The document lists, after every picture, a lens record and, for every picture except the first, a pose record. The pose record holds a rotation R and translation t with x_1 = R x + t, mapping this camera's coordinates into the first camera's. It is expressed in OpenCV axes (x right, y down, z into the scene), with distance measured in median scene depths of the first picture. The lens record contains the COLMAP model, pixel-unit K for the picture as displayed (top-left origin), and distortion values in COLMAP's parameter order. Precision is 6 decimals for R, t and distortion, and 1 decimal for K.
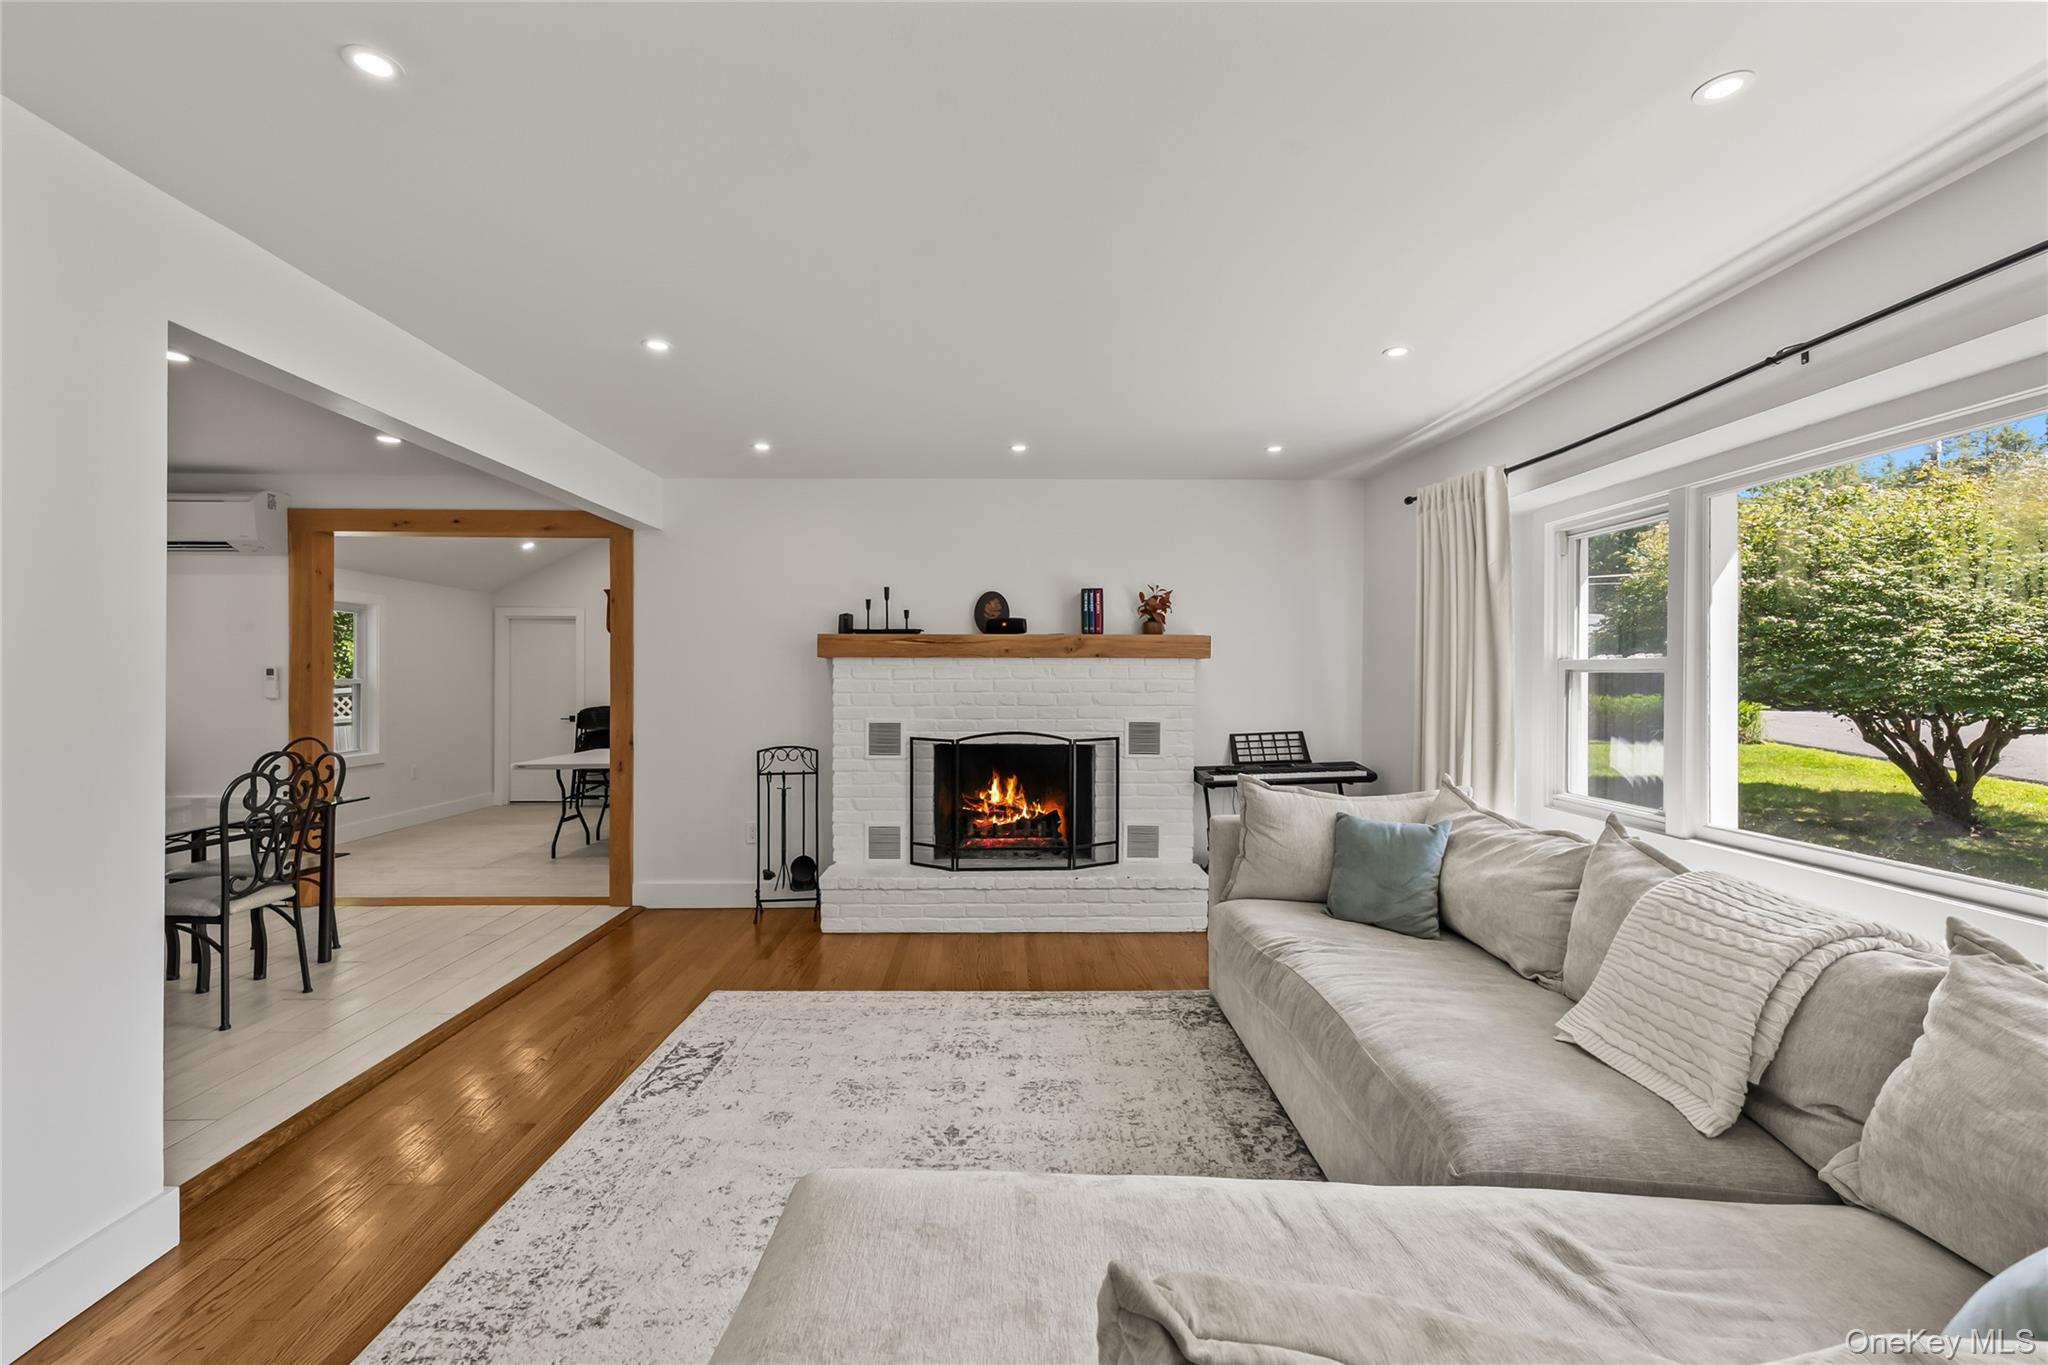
lens RADIAL K [[874.0, 0, 1006.0], [0, 874.0, 681.6], [0, 0, 1]] dist [0.000886, -0.000422]
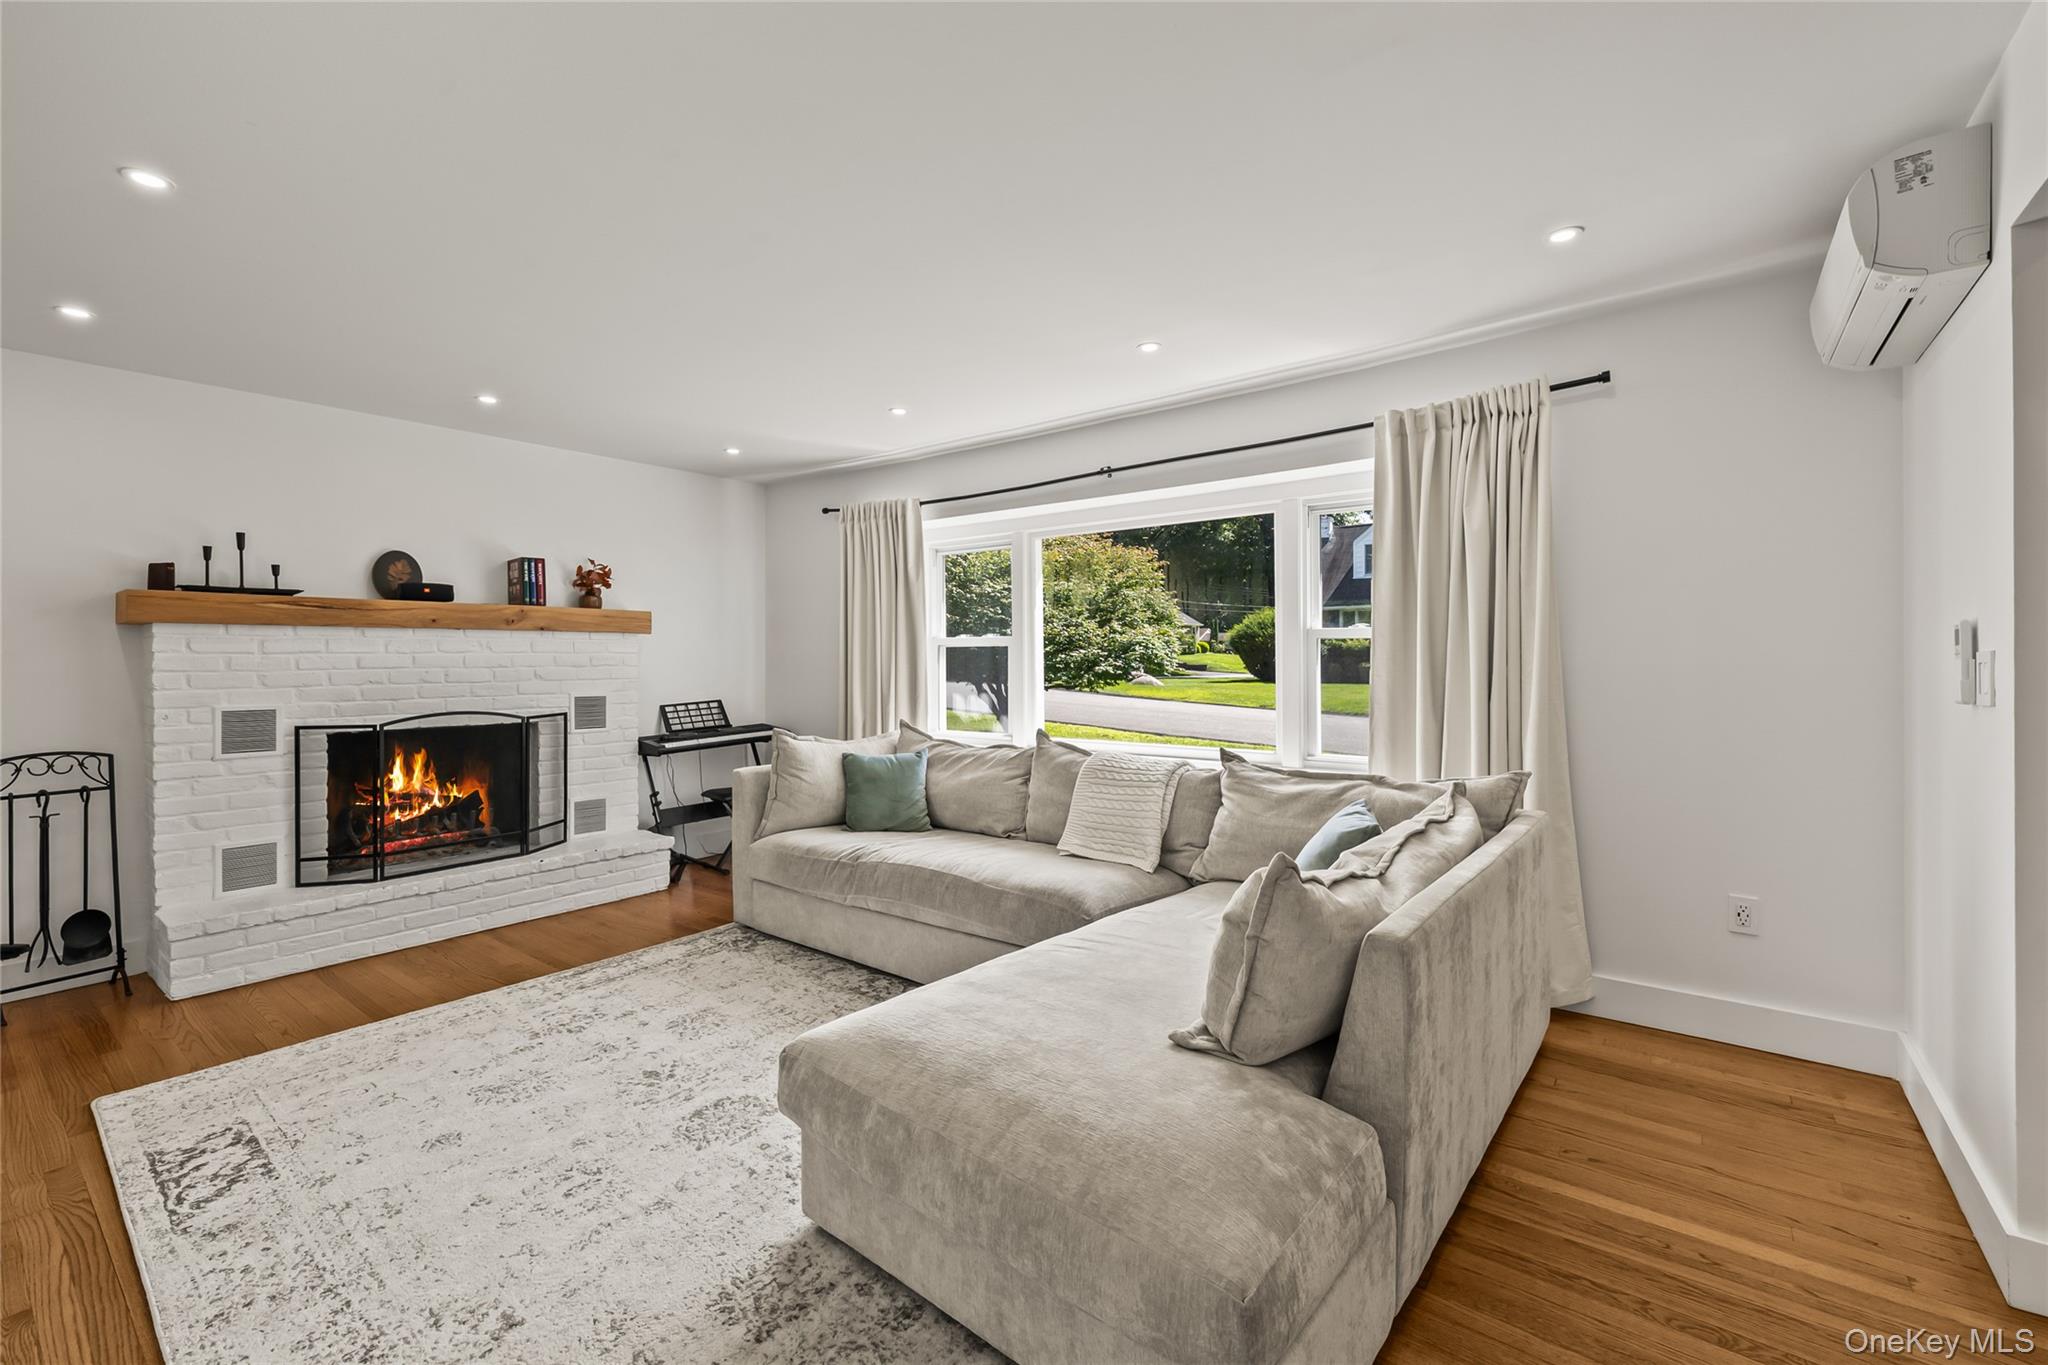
lens RADIAL K [[874.0, 0, 1014.2], [0, 874.0, 662.9], [0, 0, 1]] dist [0.000886, -0.000422]
pose [[0.626107, -0.007842, 0.779698, -0.421816], [0.010579, 0.999943, 0.001562, 0.015753], [-0.779666, 0.007270, 0.626154, -0.002643]]
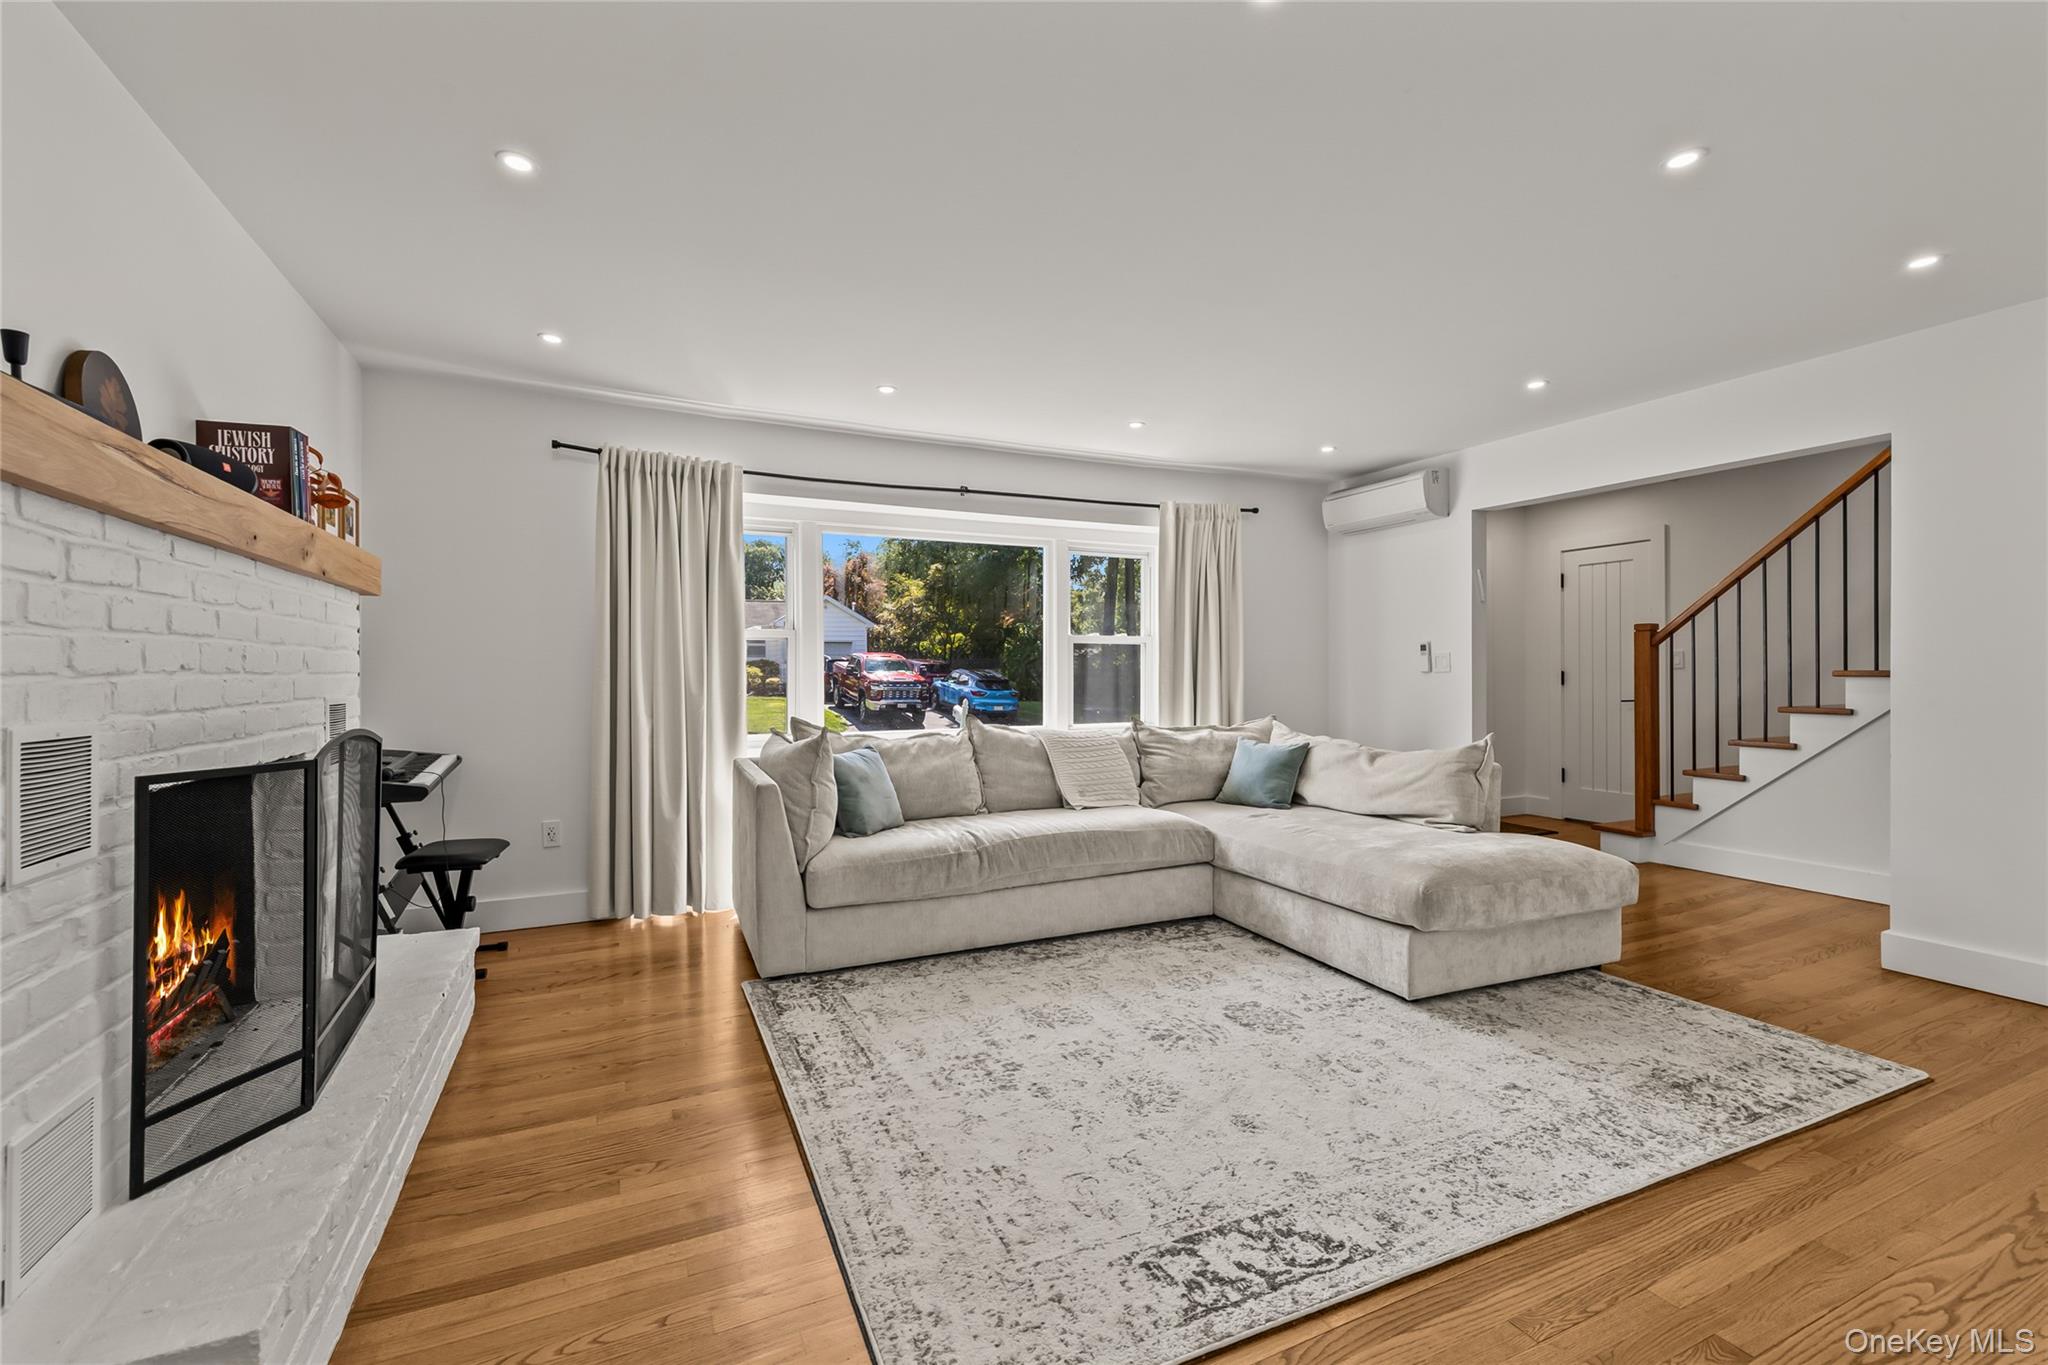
lens RADIAL K [[874.0, 0, 1014.0], [0, 874.0, 680.5], [0, 0, 1]] dist [0.000886, -0.000422]
pose [[-0.421037, -0.008516, 0.907004, -0.679079], [0.007354, 0.999891, 0.012803, 0.037208], [-0.907014, 0.012061, -0.420928, 1.128503]]
